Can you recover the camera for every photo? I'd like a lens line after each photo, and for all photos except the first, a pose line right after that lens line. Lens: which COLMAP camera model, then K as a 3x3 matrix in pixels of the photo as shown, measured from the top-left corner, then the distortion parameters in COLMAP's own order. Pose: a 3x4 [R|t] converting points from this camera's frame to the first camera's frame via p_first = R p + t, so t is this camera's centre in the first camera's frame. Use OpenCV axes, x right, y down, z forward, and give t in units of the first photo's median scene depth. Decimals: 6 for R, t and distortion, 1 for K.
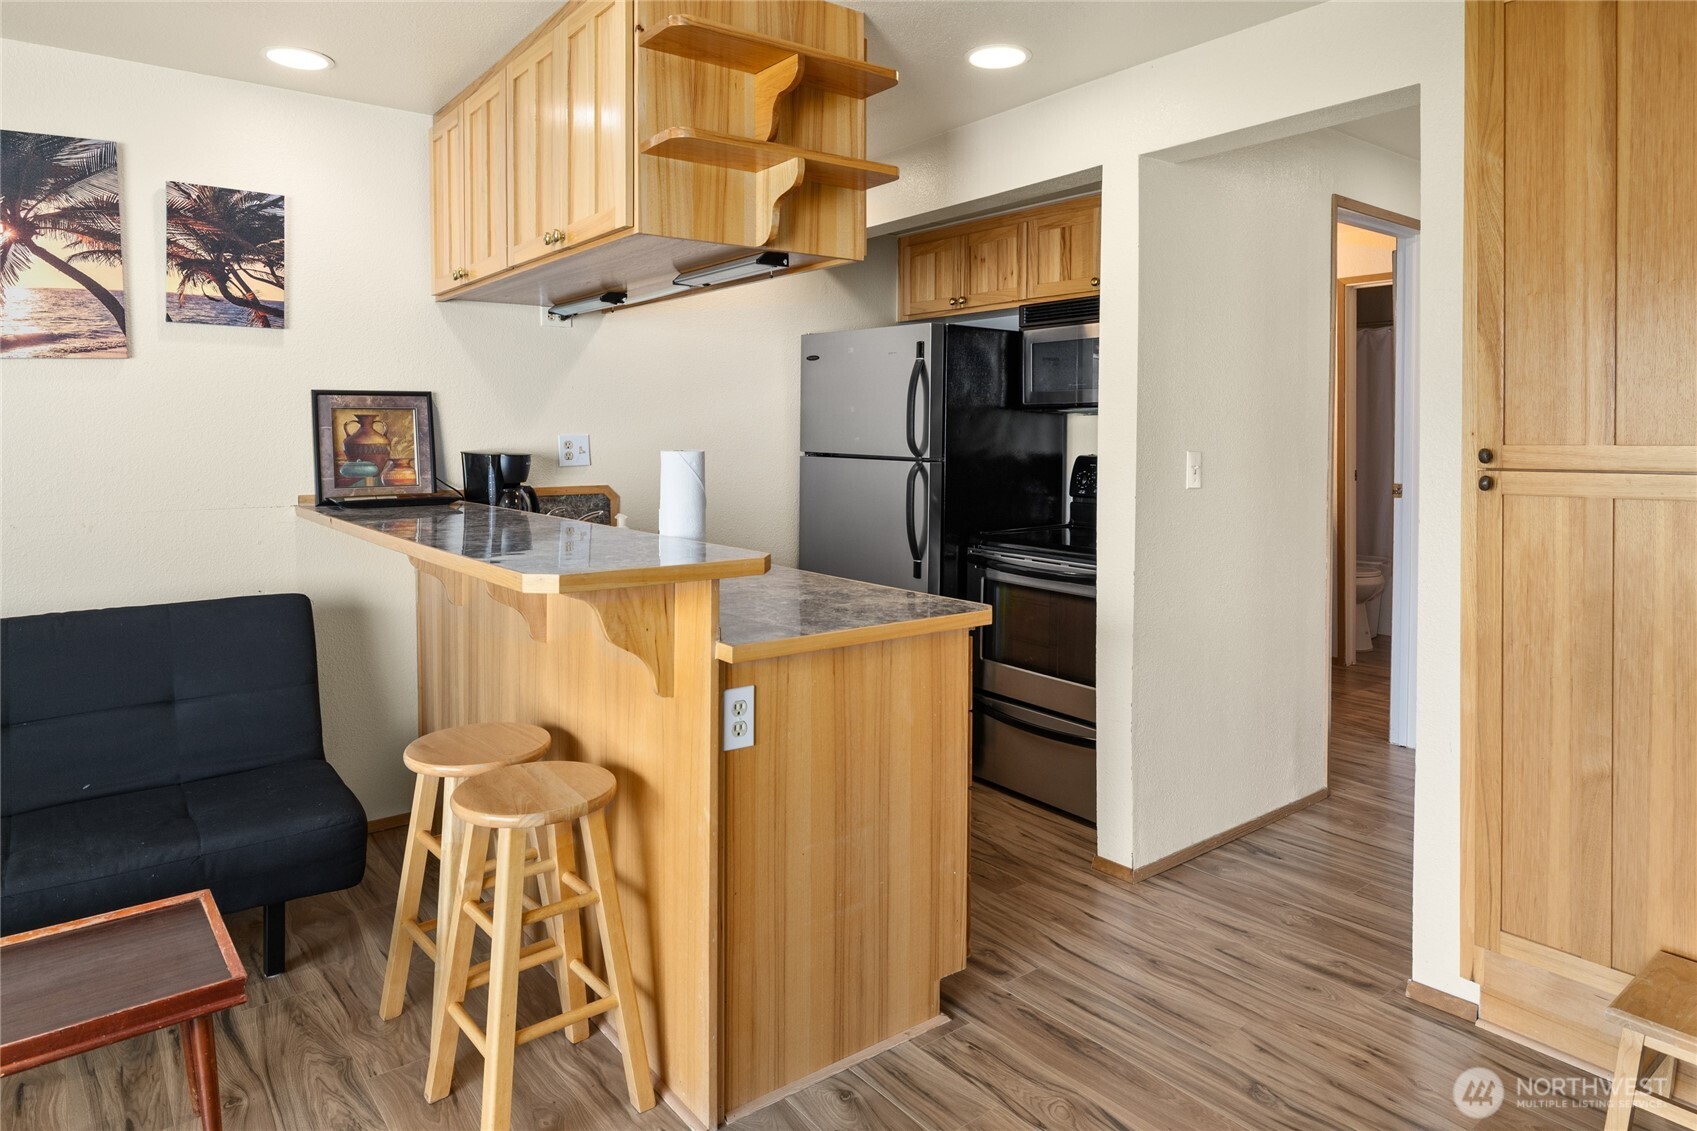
lens RADIAL K [[984.7, 0, 814.1], [0, 984.7, 457.6], [0, 0, 1]] dist [-0.009282, 0.007092]
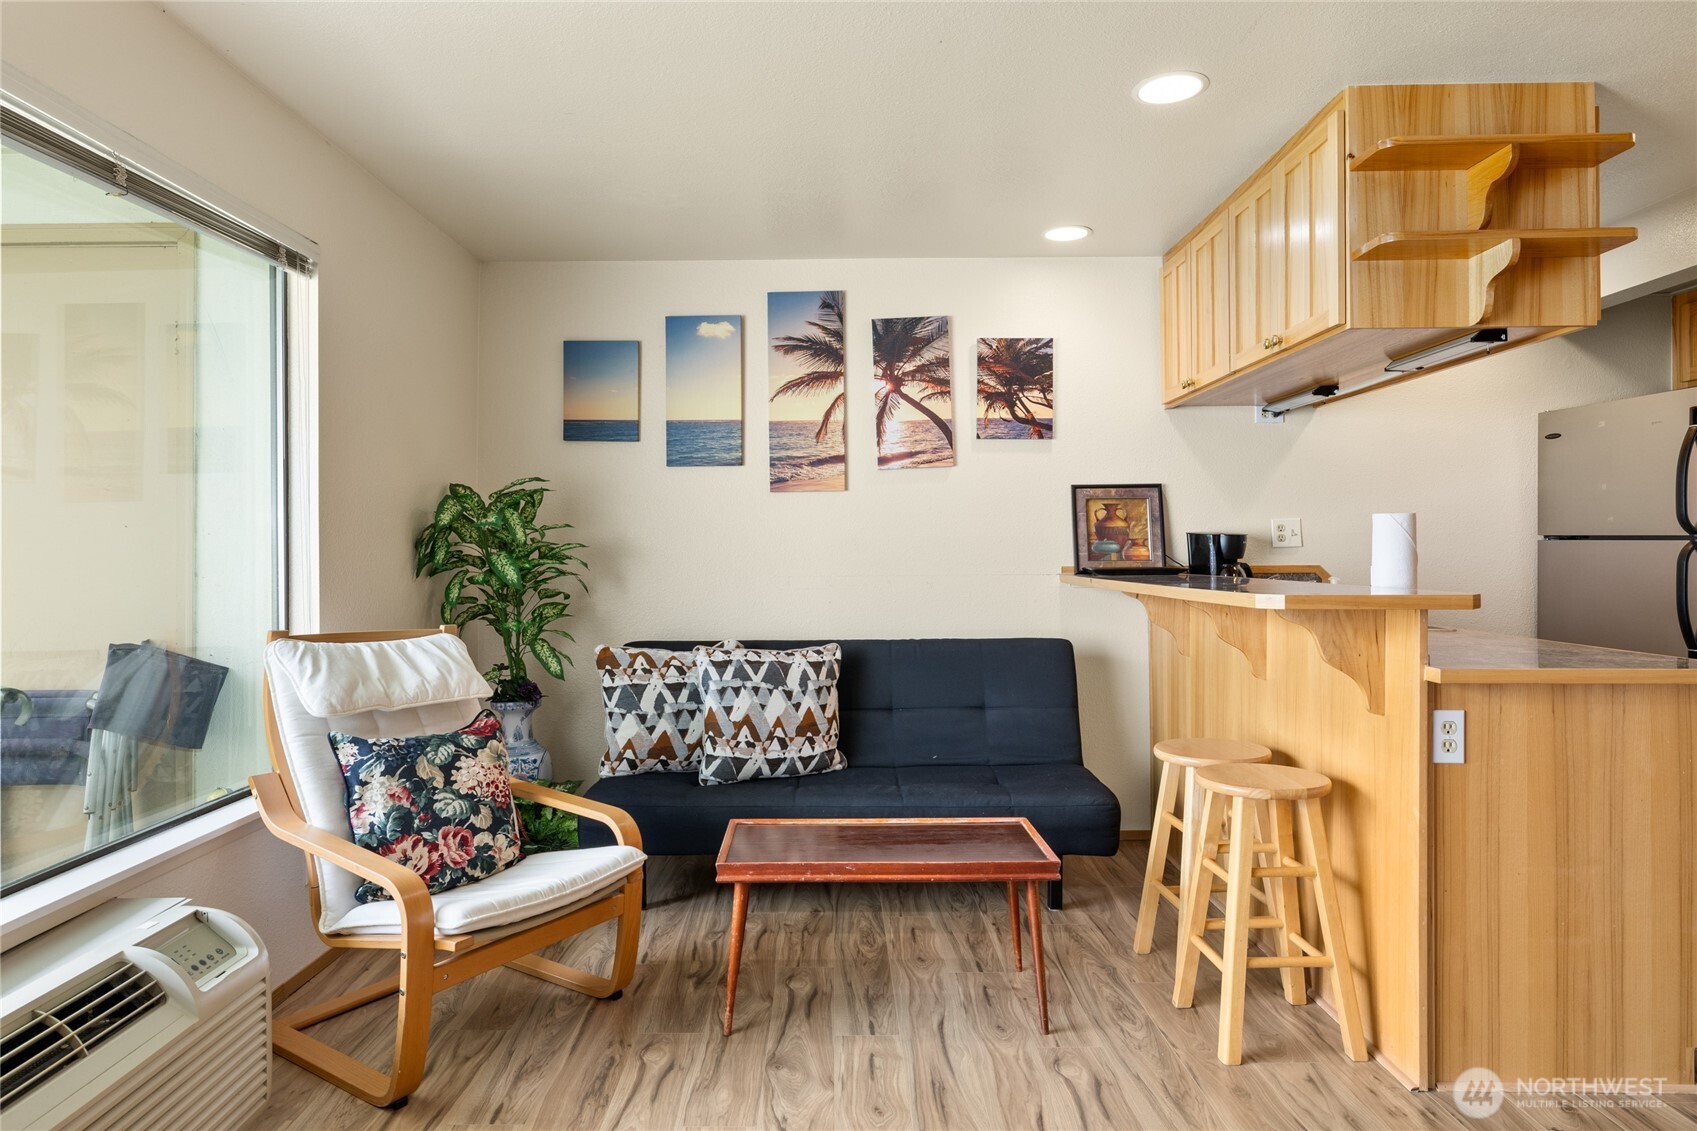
lens RADIAL K [[984.7, 0, 857.5], [0, 984.7, 540.9], [0, 0, 1]] dist [-0.009282, 0.007092]
pose [[0.801799, -0.008730, -0.597530, 0.037849], [-0.013101, 0.999396, -0.032182, 0.055592], [0.597450, 0.033631, 0.801200, -0.221394]]
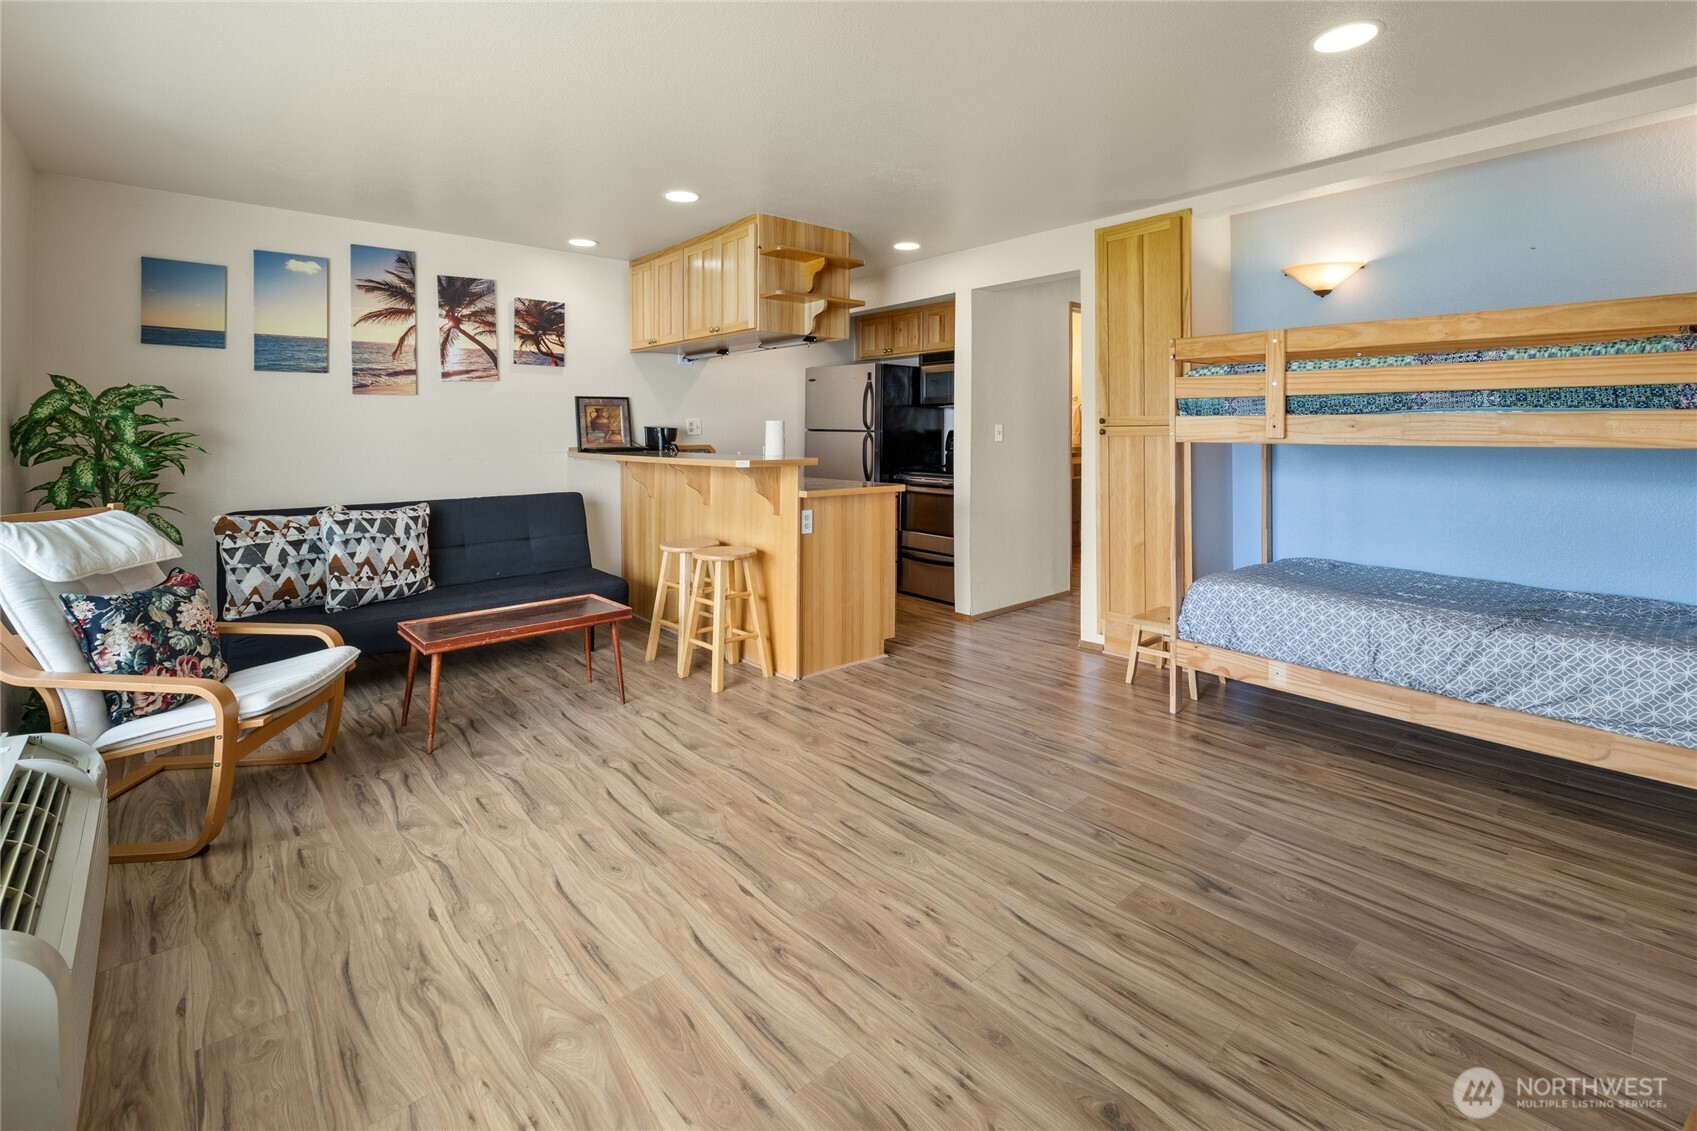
lens RADIAL K [[733.4, 0, 801.4], [0, 733.4, 429.6], [0, 0, 1]] dist [-0.001891, 0.000670]
pose [[0.999413, -0.002109, 0.034196, -0.103166], [0.003127, 0.999553, -0.029731, 0.054208], [-0.034118, 0.029821, 0.998973, -0.613237]]
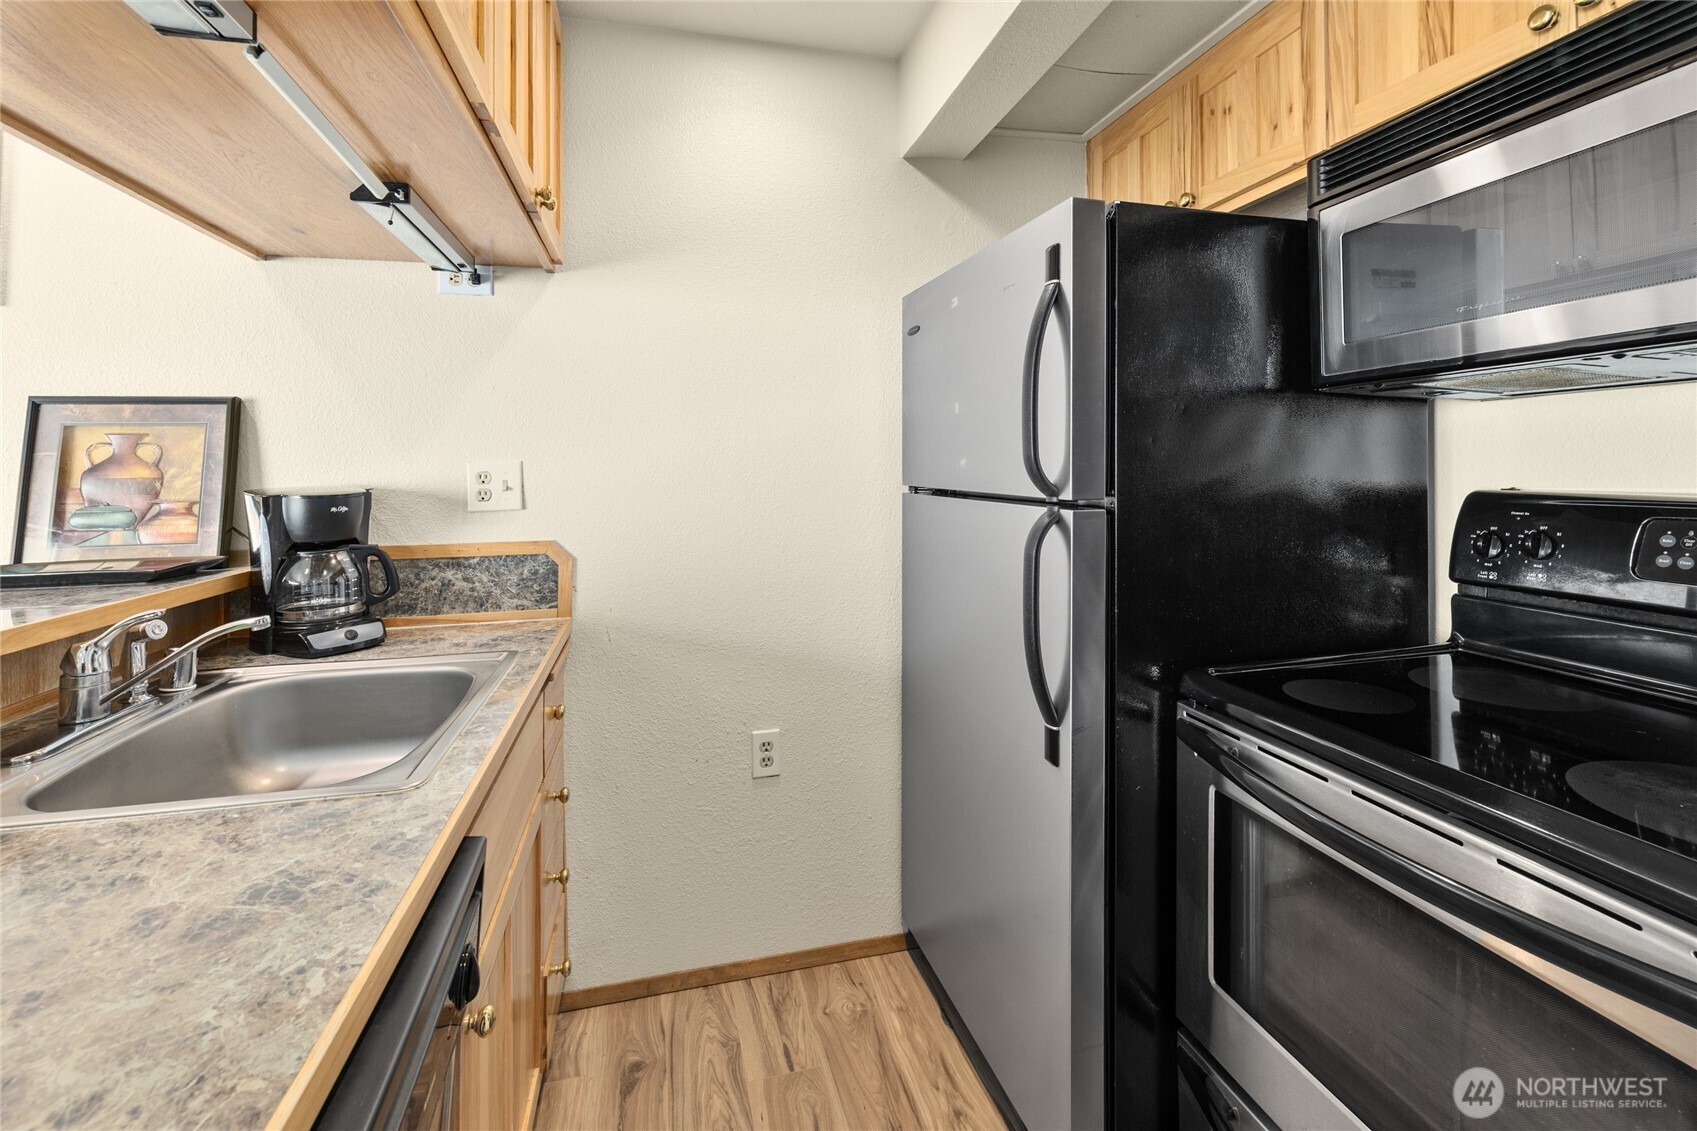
lens RADIAL K [[728.3, 0, 850.3], [0, 728.3, 475.0], [0, 0, 1]] dist [0.005602, -0.000227]
pose [[0.928169, -0.012138, -0.371960, 0.187625], [0.003820, 0.999726, -0.023092, -0.004064], [0.372139, 0.020012, 0.927961, 0.842428]]
